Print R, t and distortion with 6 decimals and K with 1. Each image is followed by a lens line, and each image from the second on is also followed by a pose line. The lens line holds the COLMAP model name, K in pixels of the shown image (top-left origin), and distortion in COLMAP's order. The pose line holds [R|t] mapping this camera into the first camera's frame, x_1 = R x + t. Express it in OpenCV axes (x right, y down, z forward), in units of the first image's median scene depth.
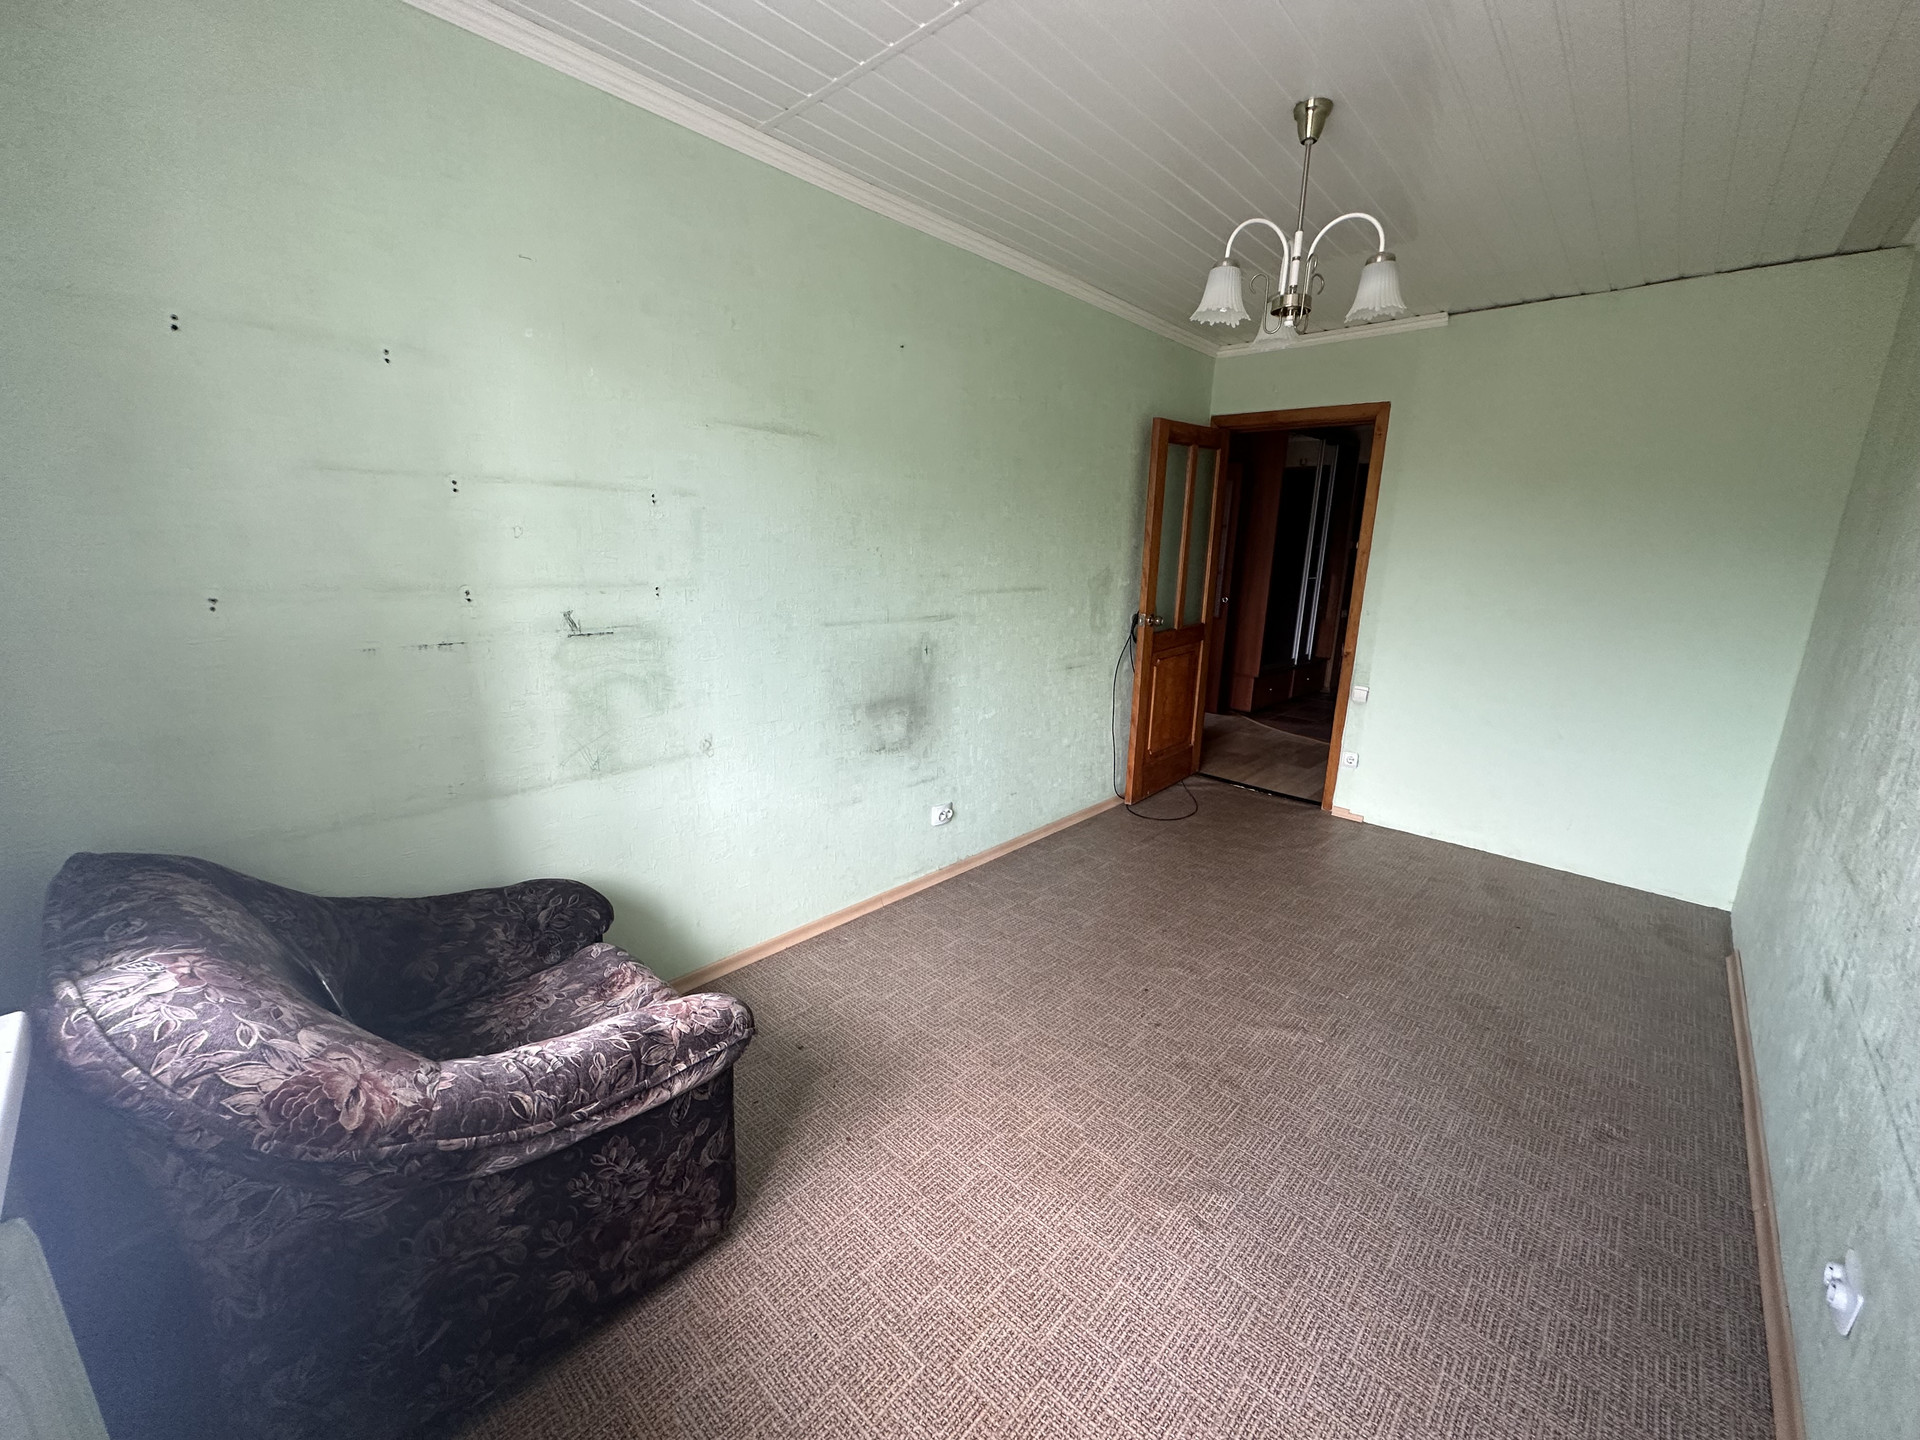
lens RADIAL K [[768.3, 0, 962.5], [0, 768.3, 730.1], [0, 0, 1]] dist [-0.011209, -0.000326]
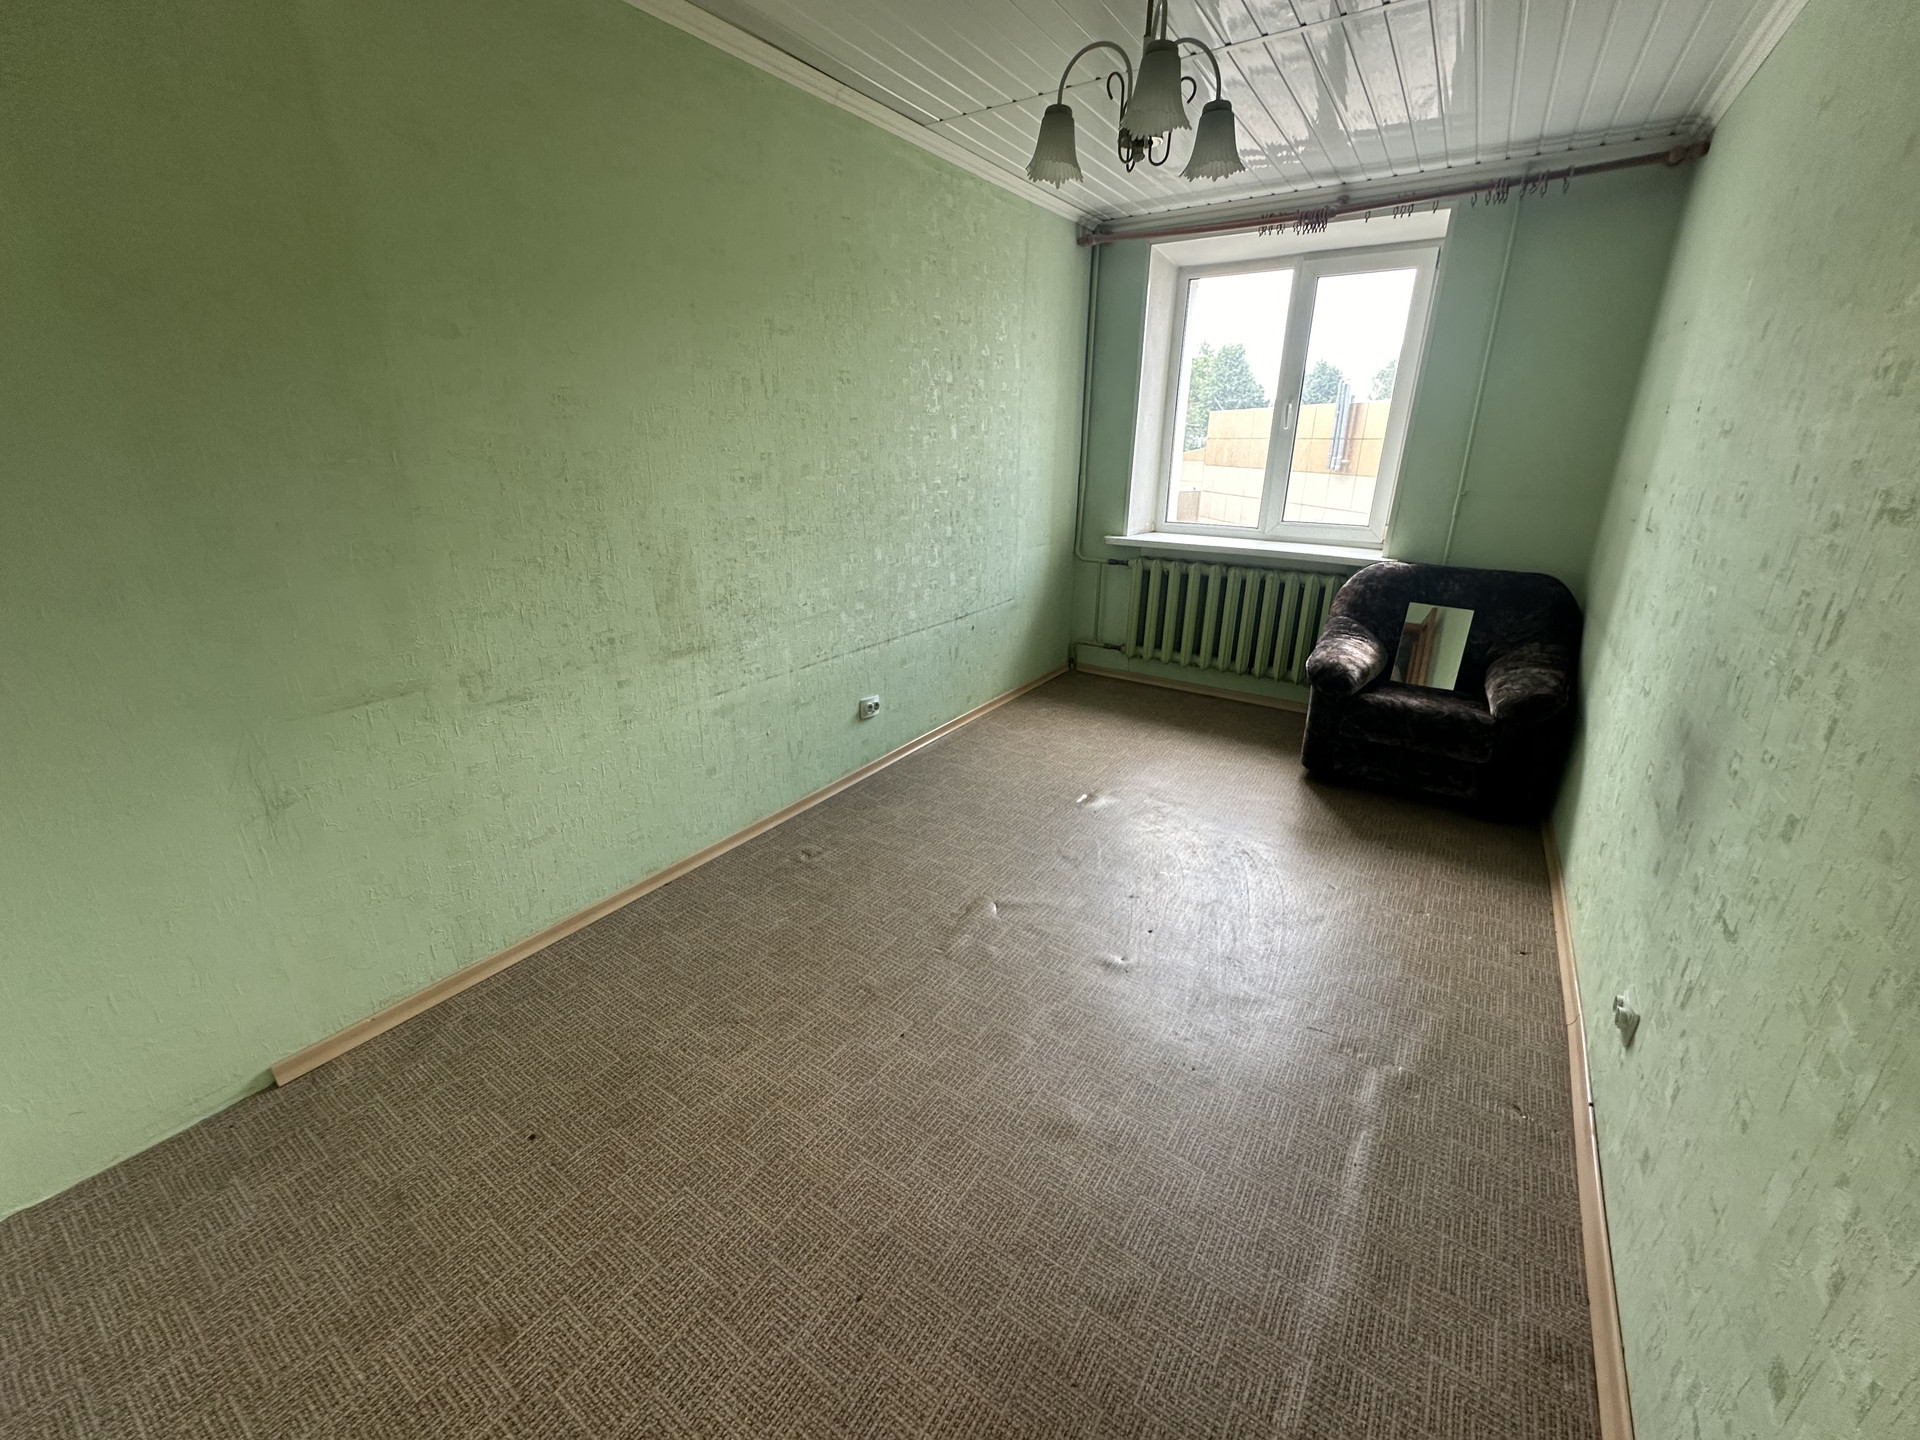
lens RADIAL K [[768.3, 0, 957.6], [0, 768.3, 718.4], [0, 0, 1]] dist [-0.011209, -0.000326]
pose [[0.988387, -0.059097, 0.139993, 0.113837], [0.044622, 0.993537, 0.104366, -0.028545], [-0.145256, -0.096907, 0.984637, 0.119344]]
